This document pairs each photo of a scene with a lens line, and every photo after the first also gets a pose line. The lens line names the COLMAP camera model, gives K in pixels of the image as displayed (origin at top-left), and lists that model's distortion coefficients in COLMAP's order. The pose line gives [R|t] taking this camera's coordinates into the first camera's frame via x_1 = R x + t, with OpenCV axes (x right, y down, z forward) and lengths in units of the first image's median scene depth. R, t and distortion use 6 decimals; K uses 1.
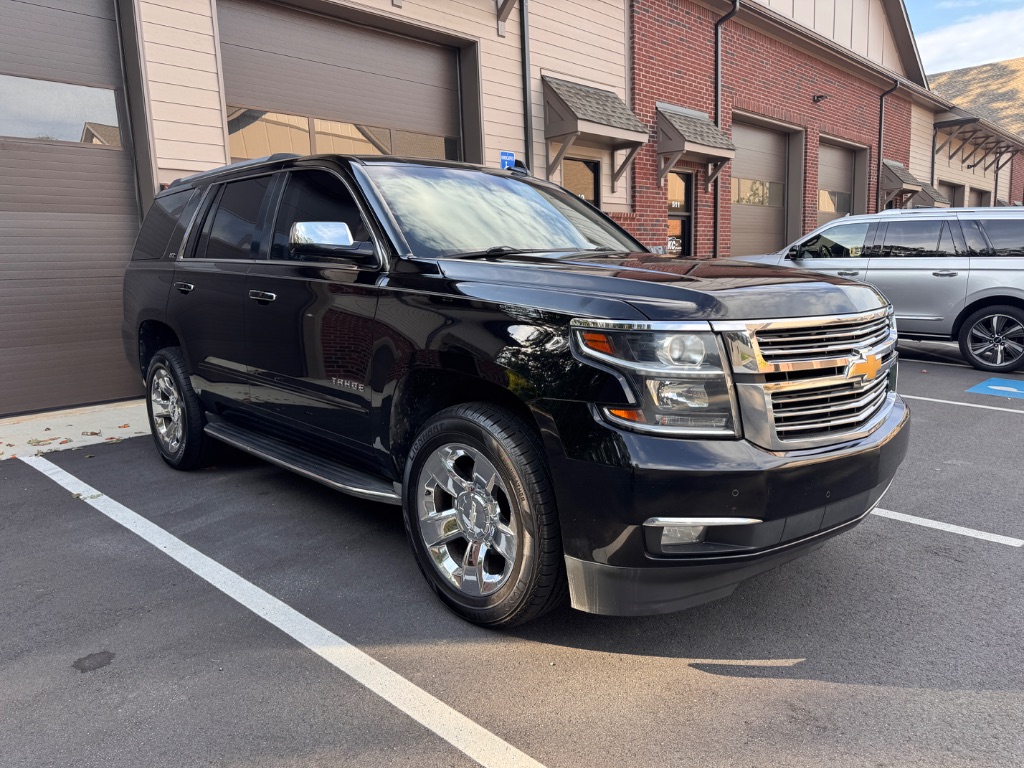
lens RADIAL K [[741.3, 0, 506.4], [0, 741.3, 383.1], [0, 0, 1]] dist [0.063612, -0.072299]
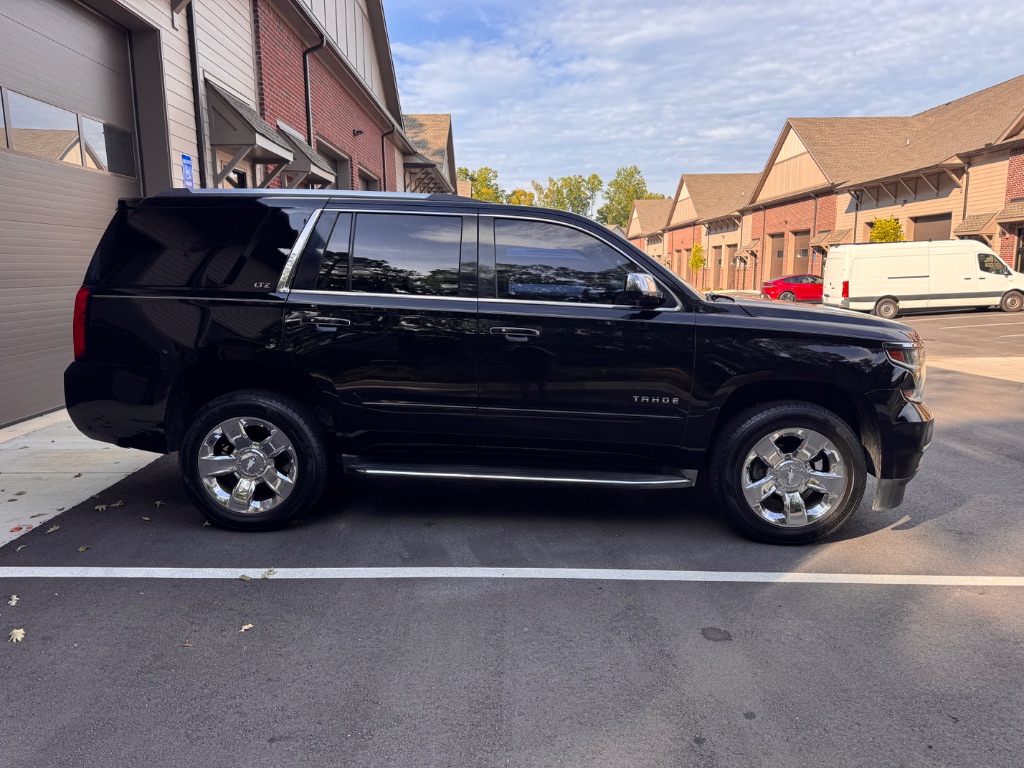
lens RADIAL K [[741.3, 0, 506.4], [0, 741.3, 383.1], [0, 0, 1]] dist [0.063612, -0.072299]
pose [[0.701609, -0.083297, 0.707676, -0.903999], [0.086759, 0.995741, 0.031188, -0.062695], [-0.707260, 0.039515, 0.705848, 0.194469]]
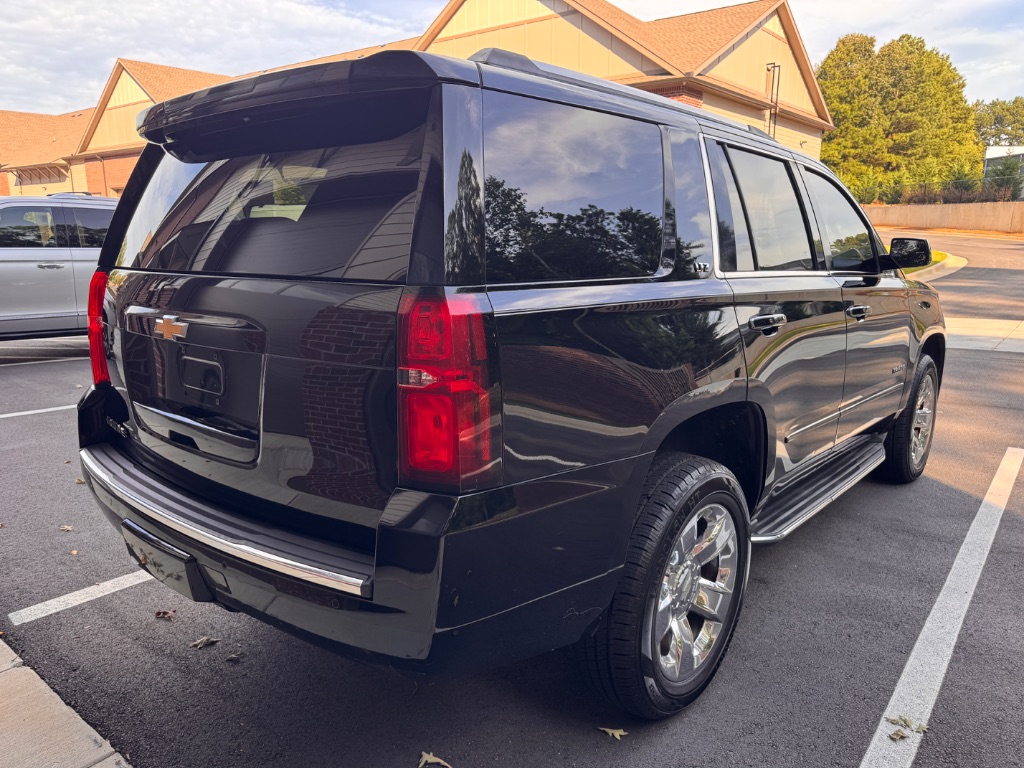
lens RADIAL K [[741.3, 0, 506.4], [0, 741.3, 383.1], [0, 0, 1]] dist [0.063612, -0.072299]
pose [[-0.145920, -0.176093, 0.973498, -0.963771], [0.141721, 0.970161, 0.196733, -0.234570], [-0.979093, 0.166672, -0.116610, 1.259365]]
